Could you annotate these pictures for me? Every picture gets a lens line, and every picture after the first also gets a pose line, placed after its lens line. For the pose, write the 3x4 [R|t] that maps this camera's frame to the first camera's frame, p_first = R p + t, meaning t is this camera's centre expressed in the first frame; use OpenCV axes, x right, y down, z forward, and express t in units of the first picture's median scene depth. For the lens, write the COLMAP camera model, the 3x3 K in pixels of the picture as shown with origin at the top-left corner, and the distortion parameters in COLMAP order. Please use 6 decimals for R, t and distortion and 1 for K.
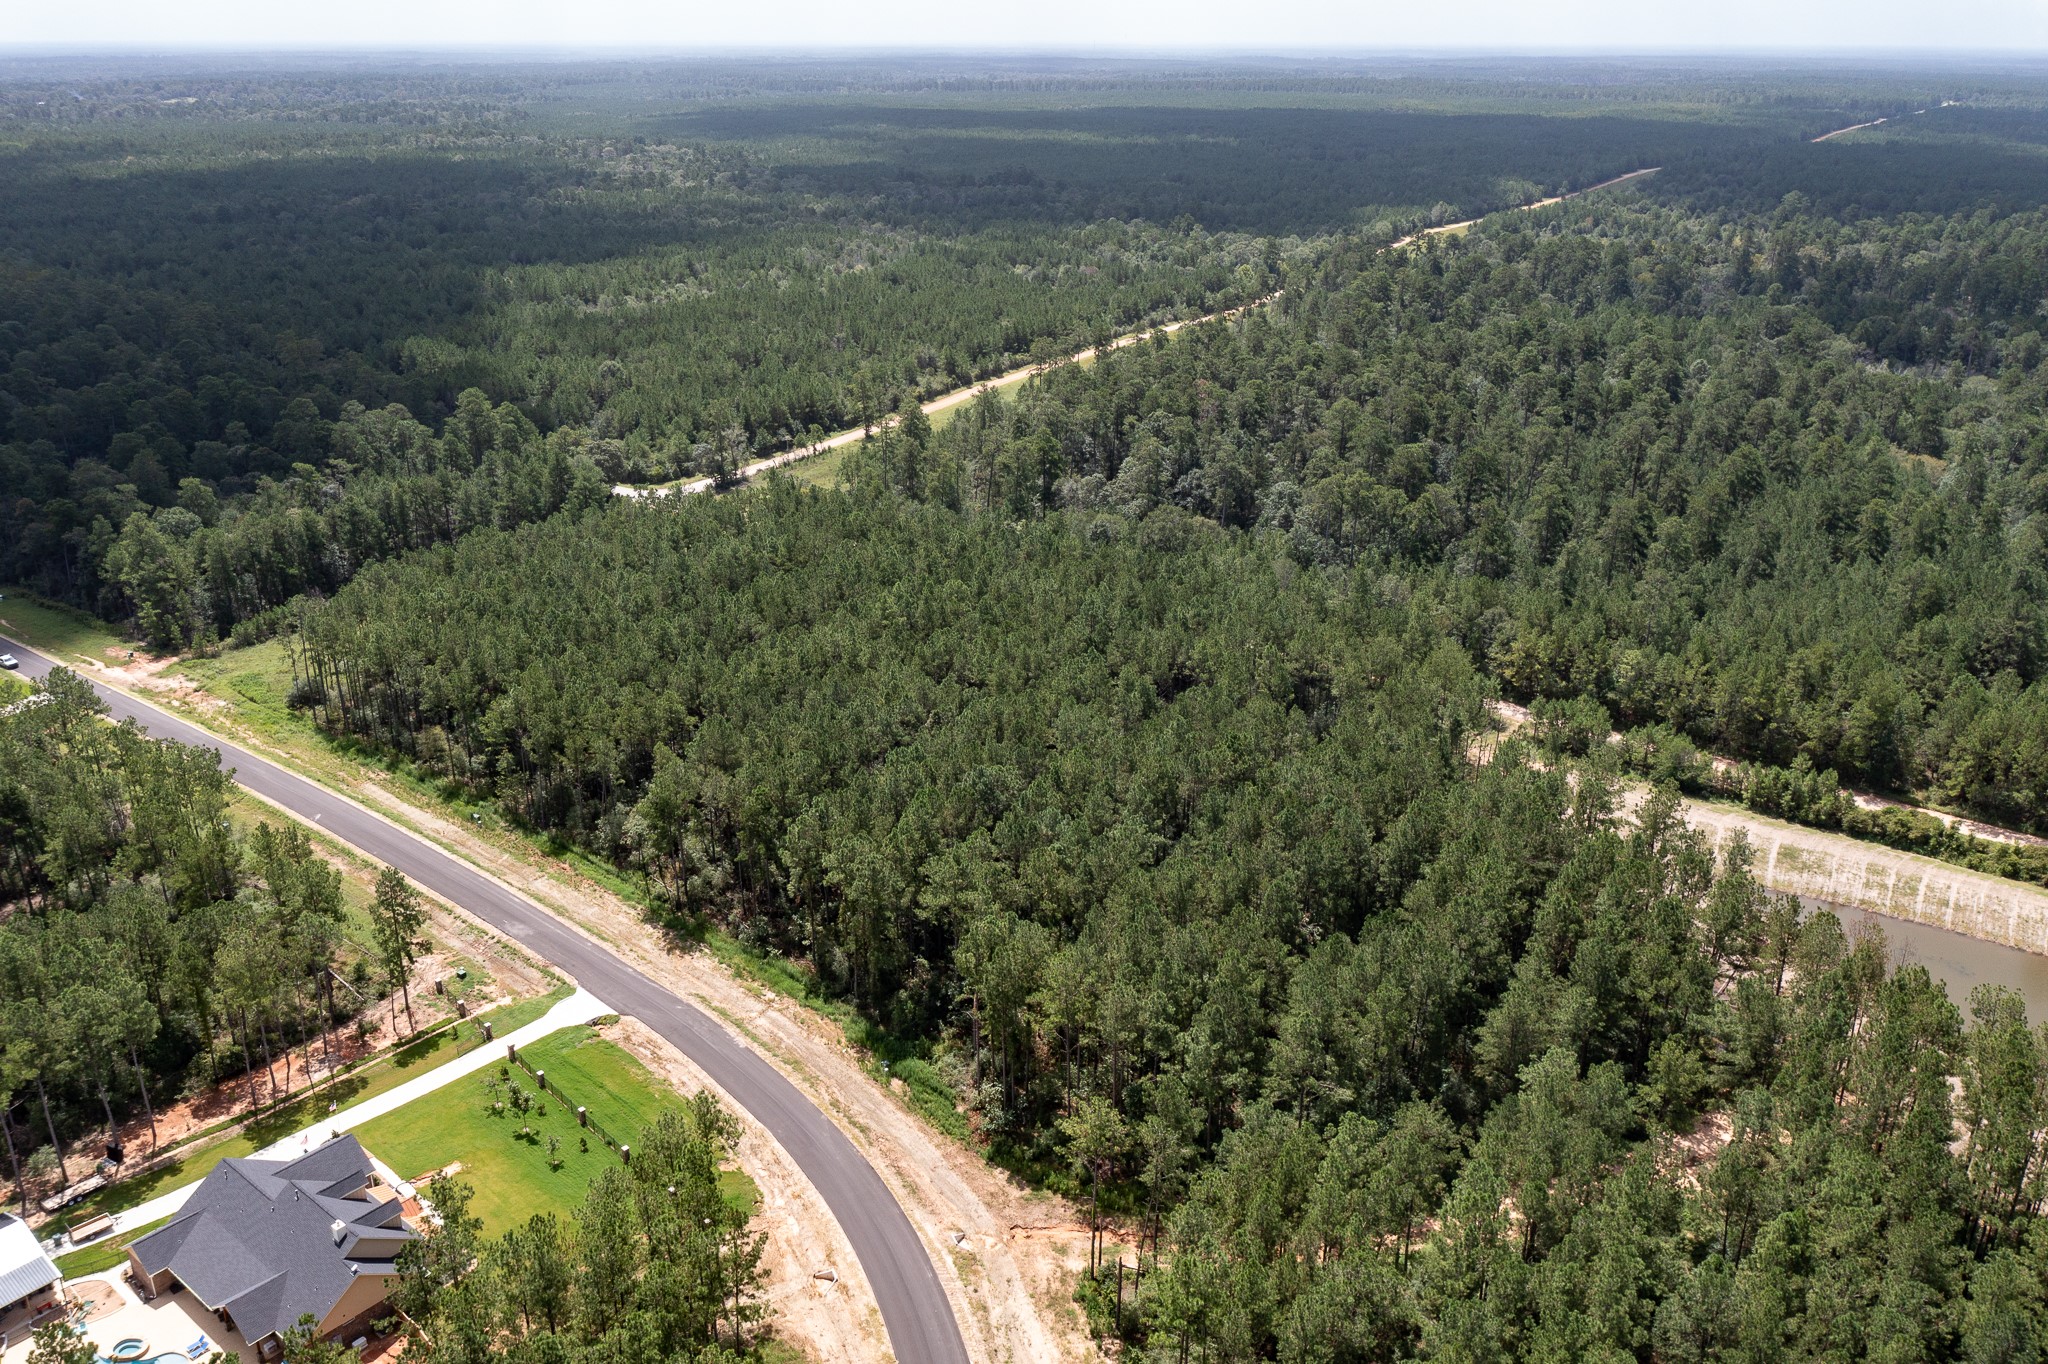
lens RADIAL K [[1656.5, 0, 1024.0], [0, 1656.5, 682.0], [0, 0, 1]] dist [-0.005349, -0.006986]
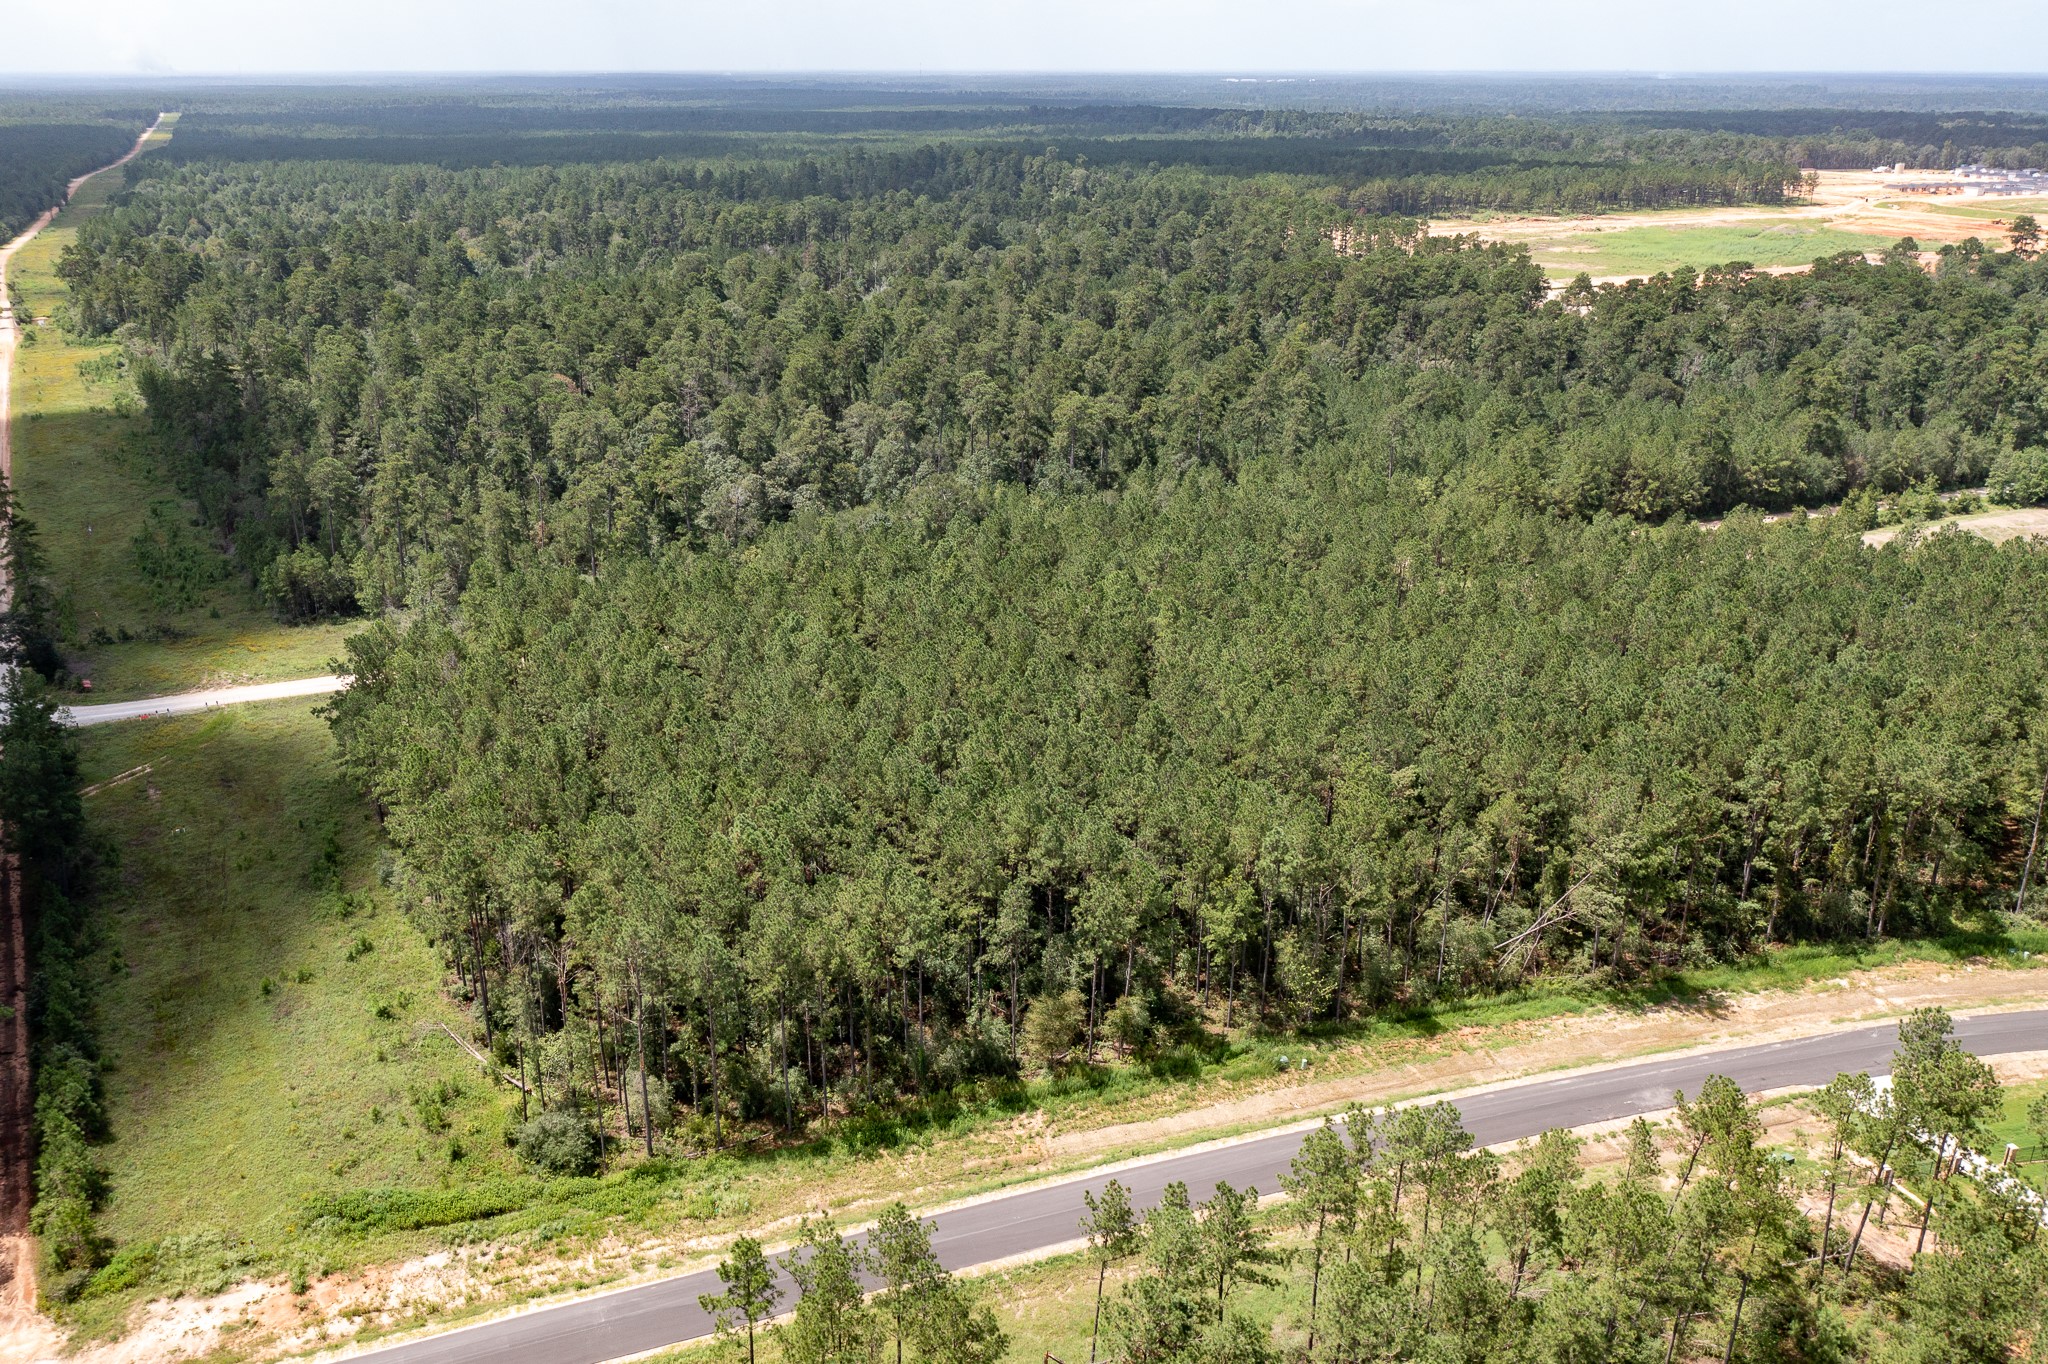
lens RADIAL K [[1571.8, 0, 1024.0], [0, 1571.8, 682.0], [0, 0, 1]] dist [-0.002652, -0.001714]
pose [[0.512159, -0.313193, 0.799752, -0.930816], [0.305162, 0.936746, 0.171417, -0.213178], [-0.802851, 0.156261, 0.575337, 0.812627]]
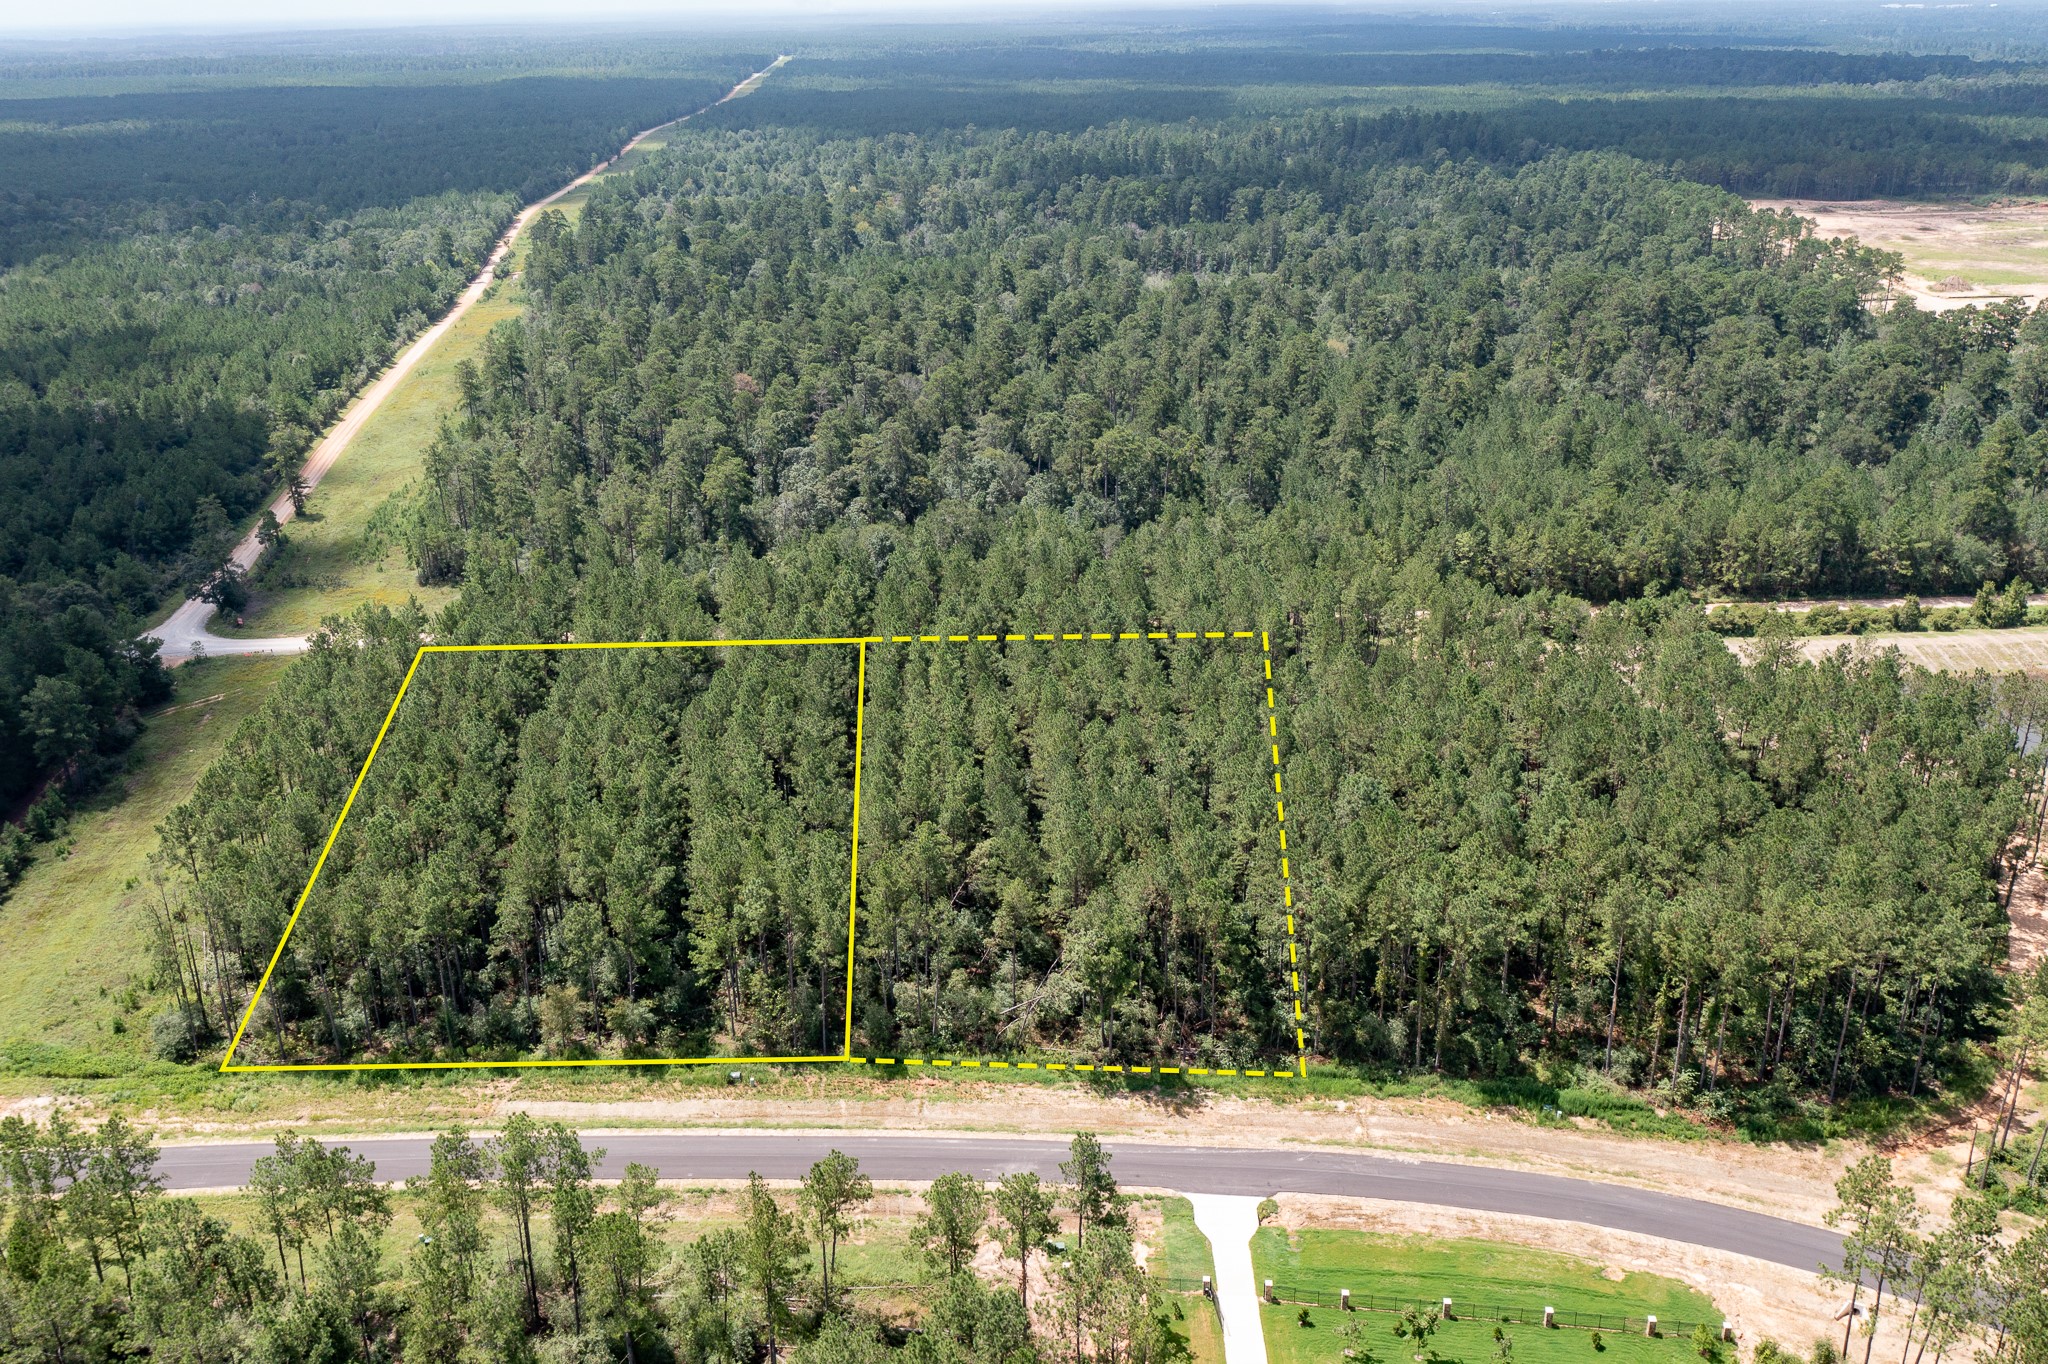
lens RADIAL K [[1656.5, 0, 1024.0], [0, 1656.5, 682.0], [0, 0, 1]] dist [-0.005349, -0.006986]
pose [[0.764905, -0.255951, 0.591109, -0.692472], [0.248453, 0.963889, 0.095862, -0.132072], [-0.594299, 0.073537, 0.800875, 0.393118]]
